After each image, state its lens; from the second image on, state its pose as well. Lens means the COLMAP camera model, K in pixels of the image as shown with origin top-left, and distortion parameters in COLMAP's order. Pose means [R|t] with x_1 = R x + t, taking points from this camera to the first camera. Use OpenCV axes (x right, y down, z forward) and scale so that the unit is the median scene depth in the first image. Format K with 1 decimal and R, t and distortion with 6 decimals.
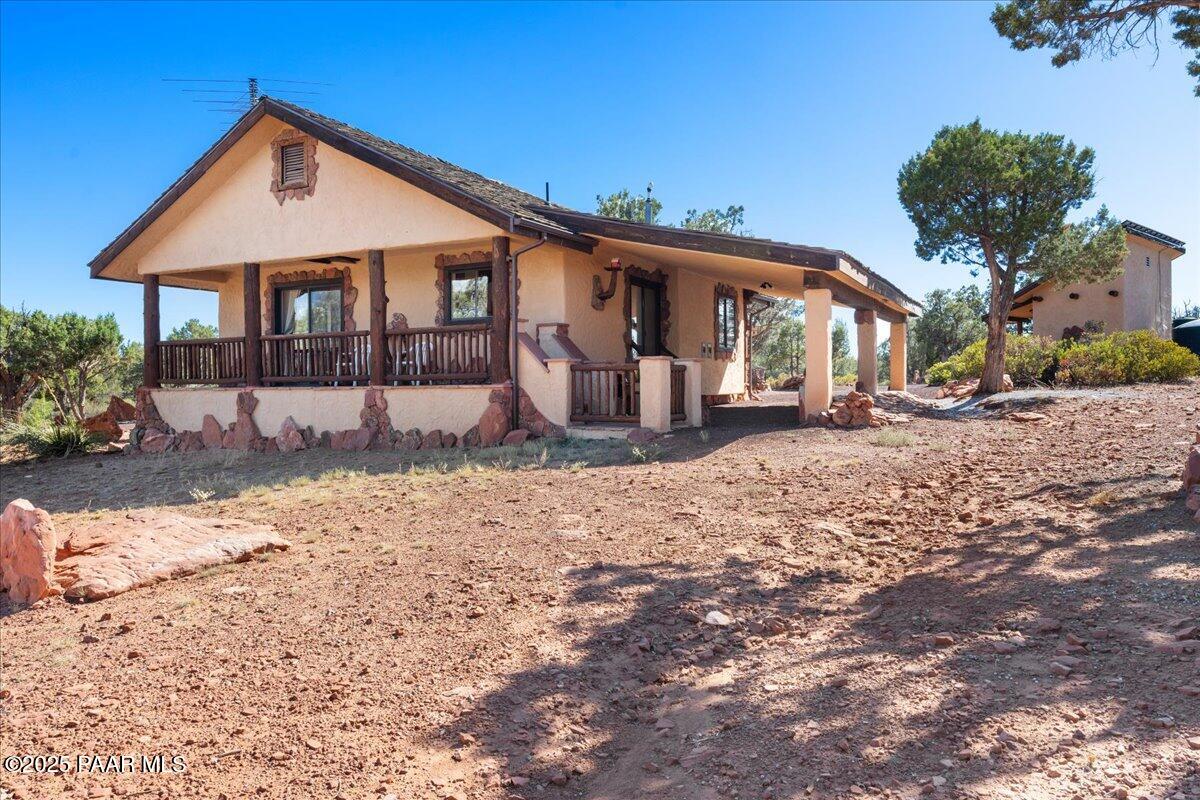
lens RADIAL K [[804.5, 0, 600.0], [0, 804.5, 400.0], [0, 0, 1]] dist [0.000724, 0.000478]
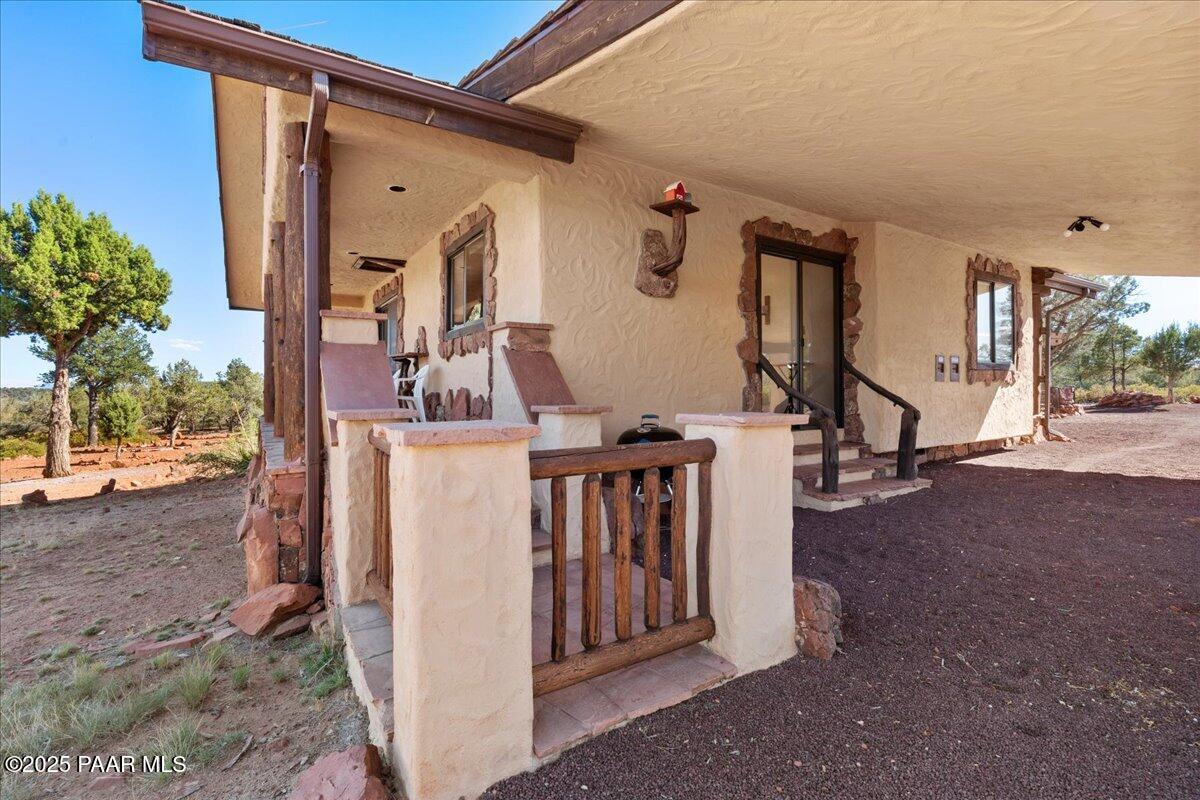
lens RADIAL K [[540.6, 0, 599.6], [0, 540.6, 395.1], [0, 0, 1]] dist [-0.002781, 0.000139]
pose [[0.869773, 0.008194, -0.493384, 0.097835], [-0.012495, 0.999907, -0.005421, -0.034158], [0.493294, 0.010880, 0.869795, 0.492739]]
